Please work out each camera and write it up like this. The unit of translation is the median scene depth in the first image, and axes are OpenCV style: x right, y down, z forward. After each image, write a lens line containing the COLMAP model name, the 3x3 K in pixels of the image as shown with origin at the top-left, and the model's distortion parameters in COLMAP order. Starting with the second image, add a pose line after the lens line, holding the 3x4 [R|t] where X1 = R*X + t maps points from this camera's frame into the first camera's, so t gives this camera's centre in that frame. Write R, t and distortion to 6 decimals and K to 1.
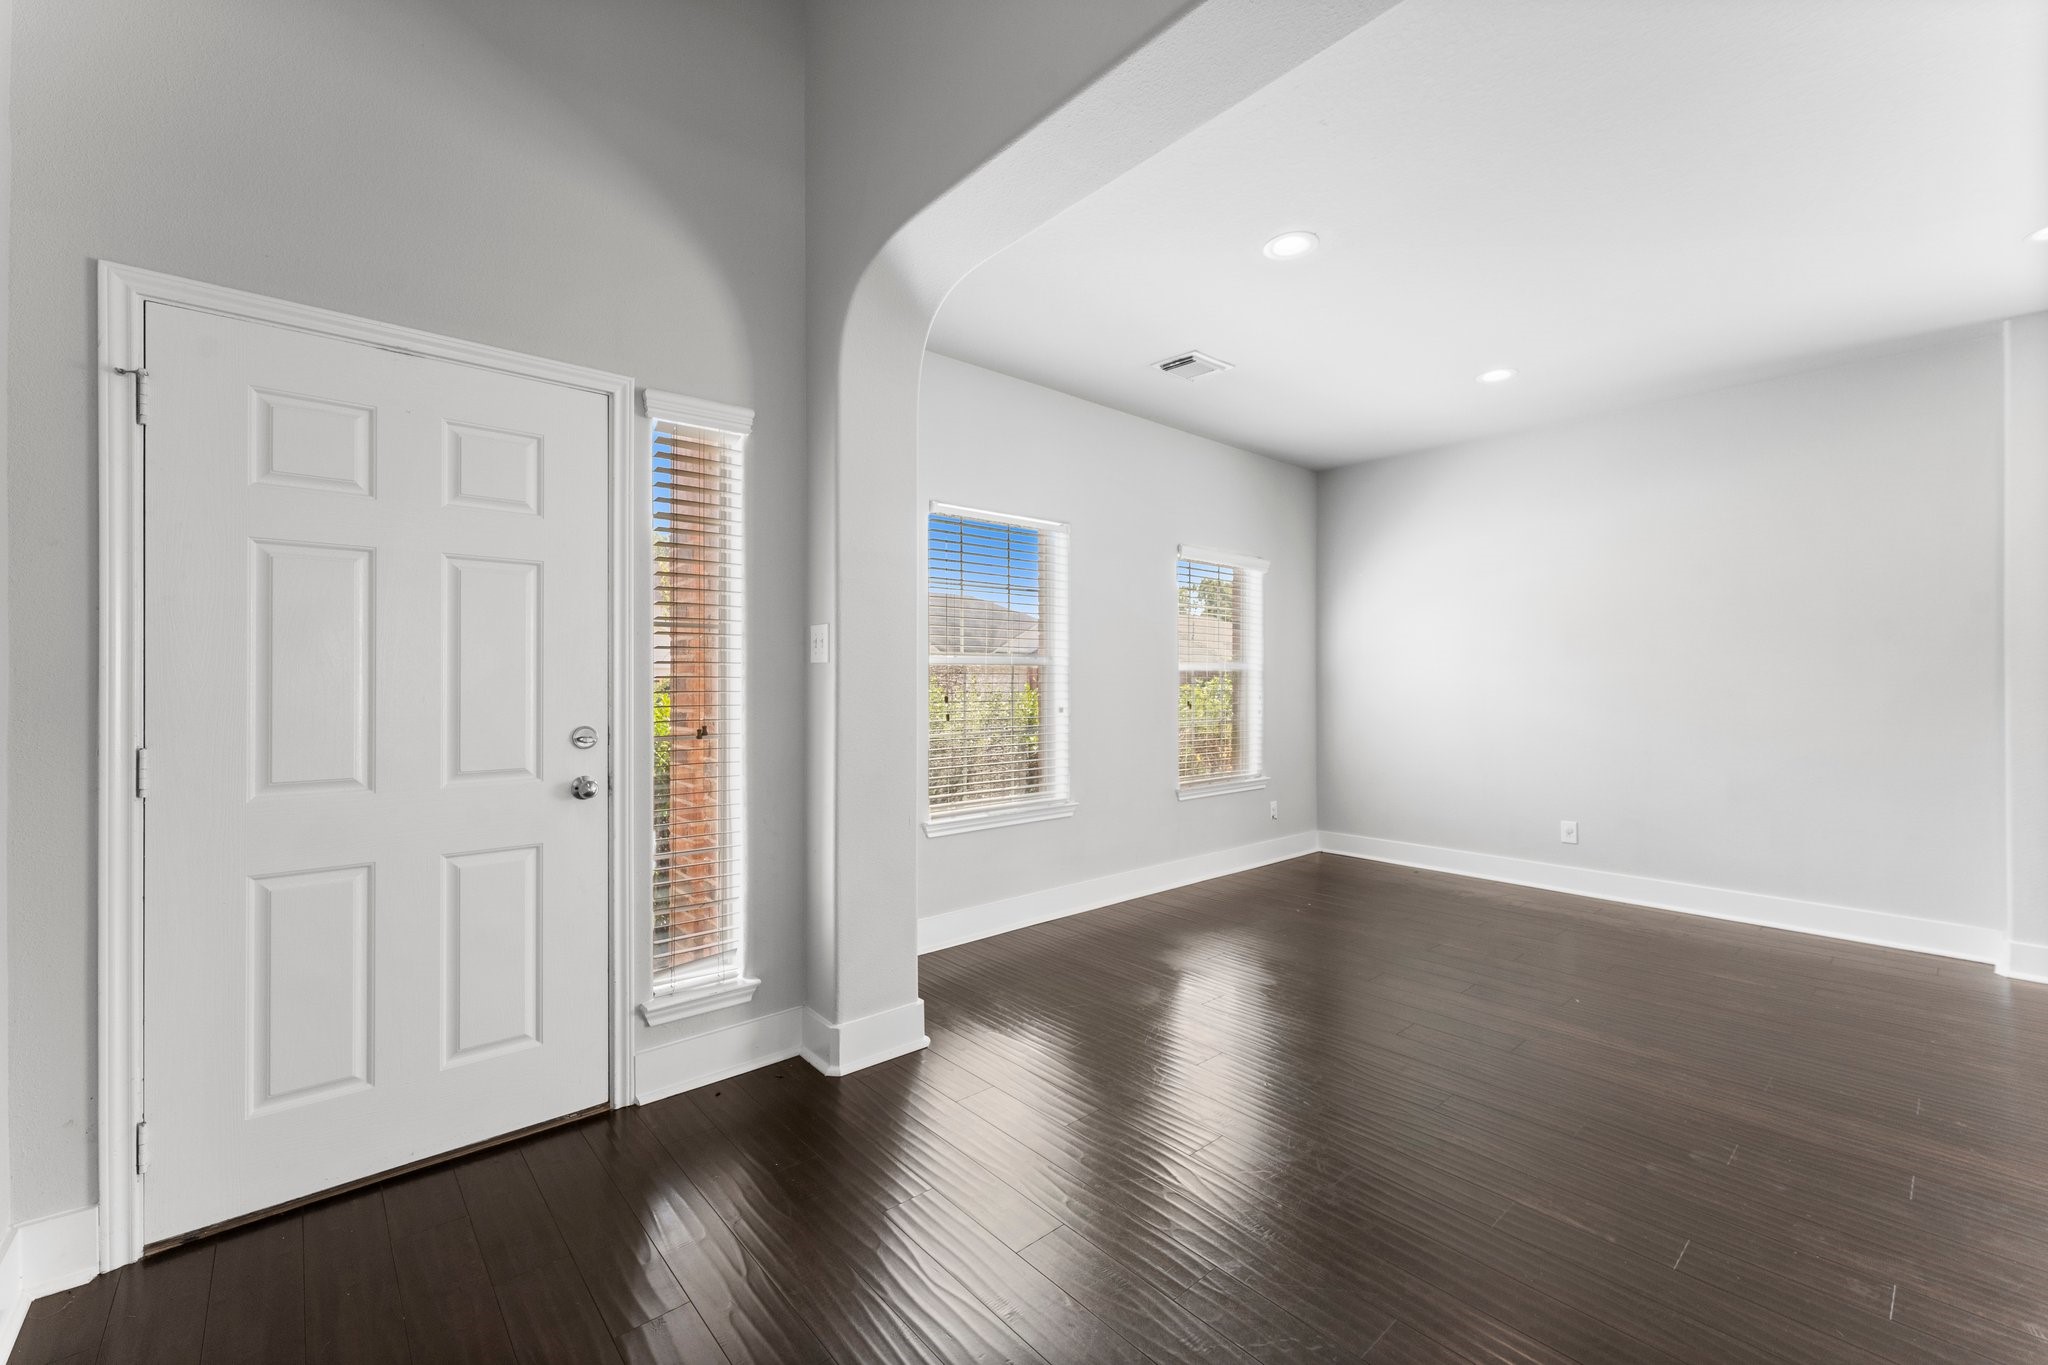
lens RADIAL K [[847.5, 0, 1013.2], [0, 847.5, 675.9], [0, 0, 1]] dist [-0.000384, 0.001034]
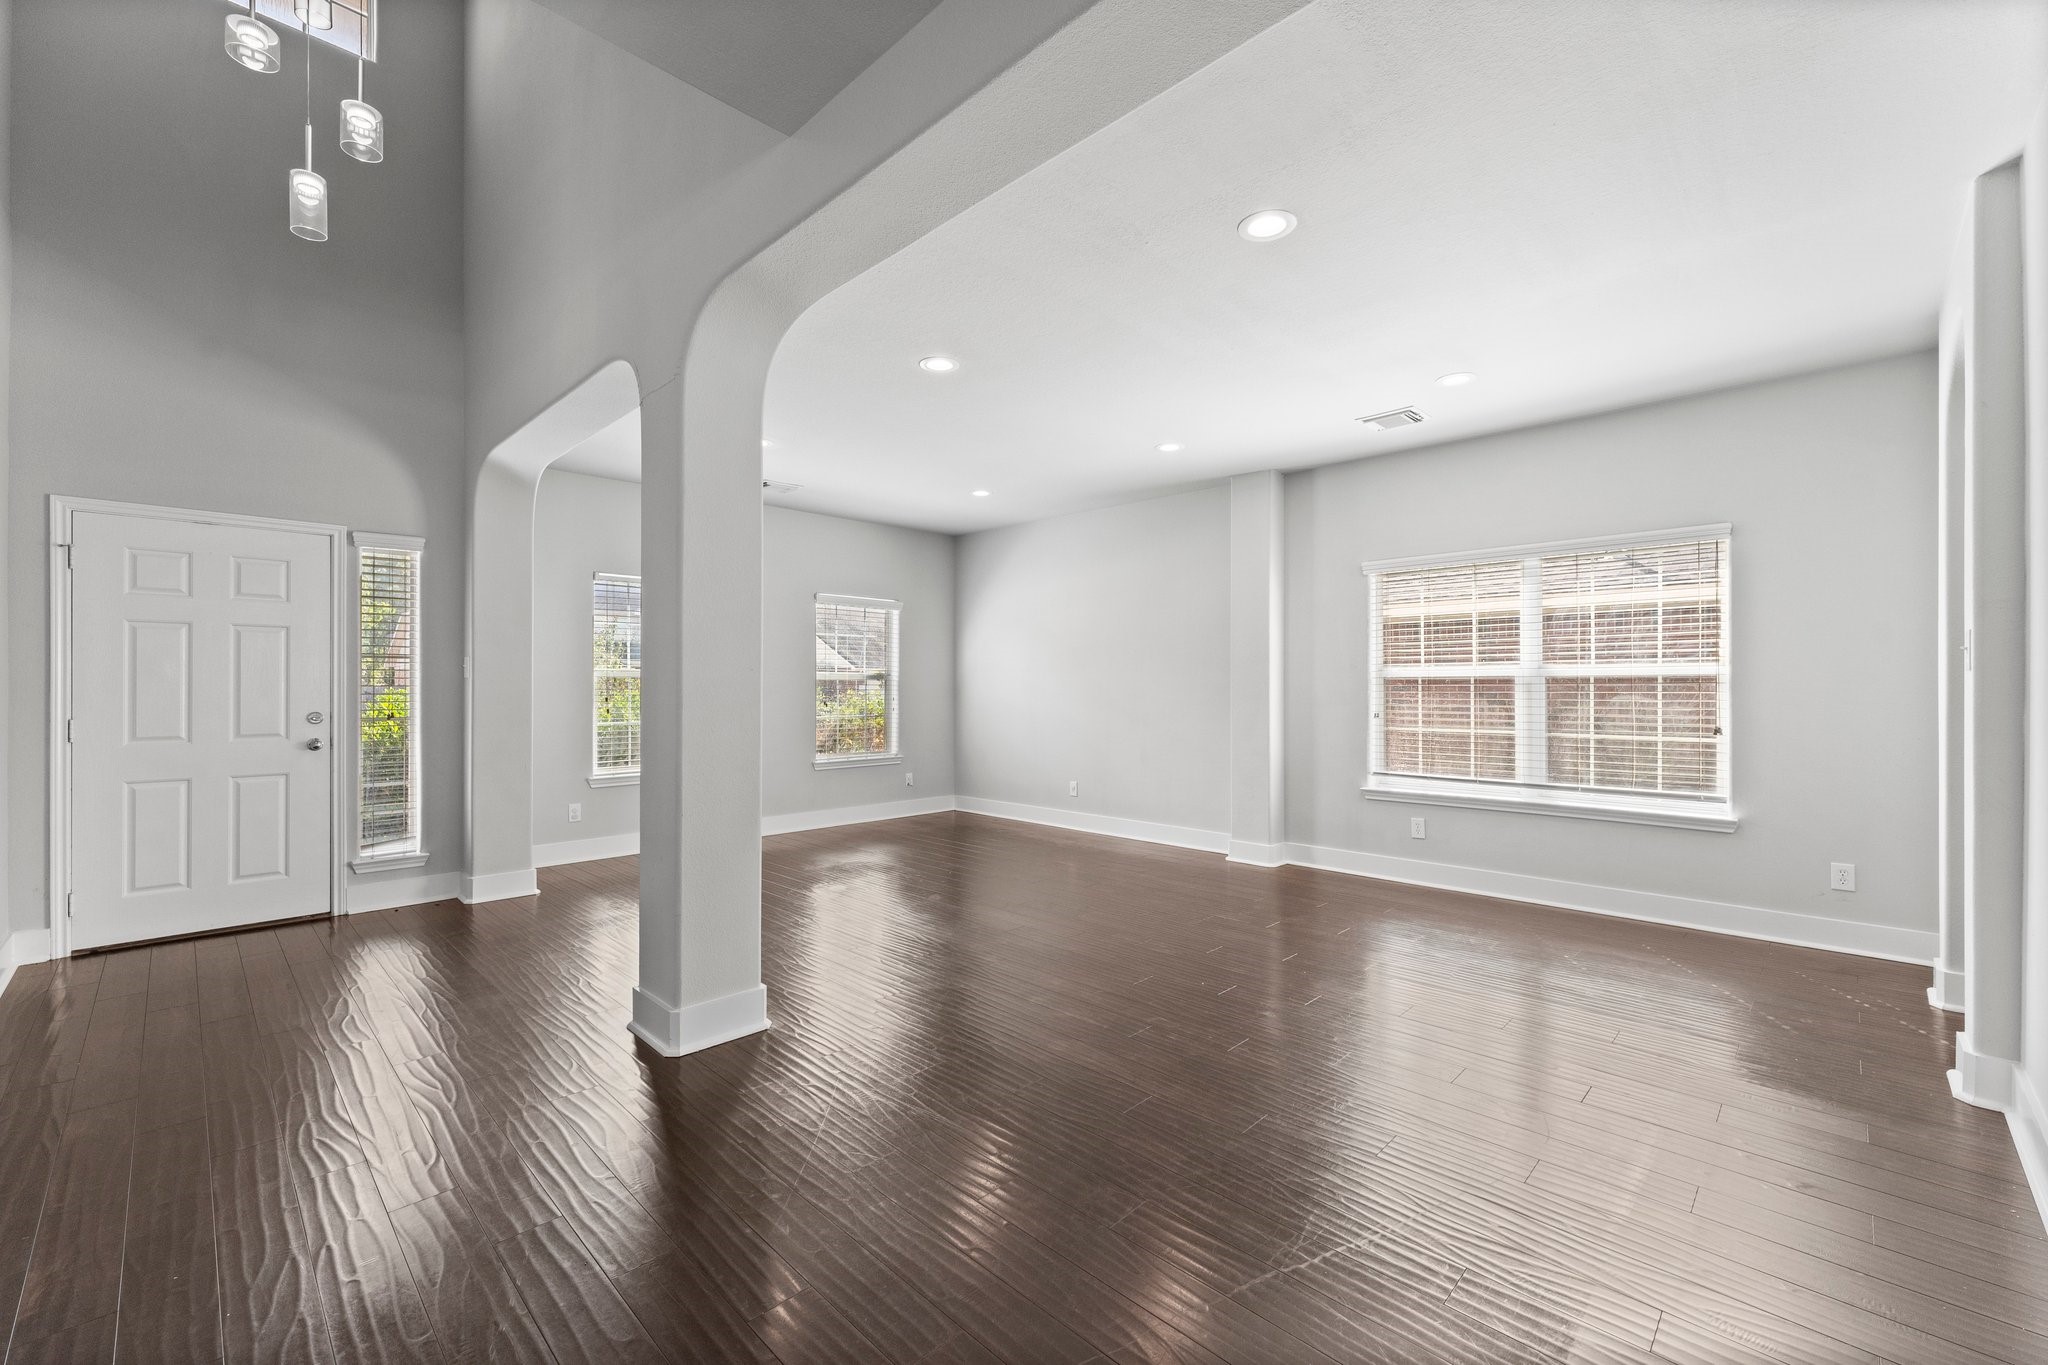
lens RADIAL K [[847.5, 0, 1014.7], [0, 847.5, 681.9], [0, 0, 1]] dist [-0.000384, 0.001034]
pose [[0.997598, 0.002444, 0.069227, 0.537035], [-0.002535, 0.999996, 0.001221, -0.008060], [-0.069224, -0.001394, 0.997600, -0.581419]]
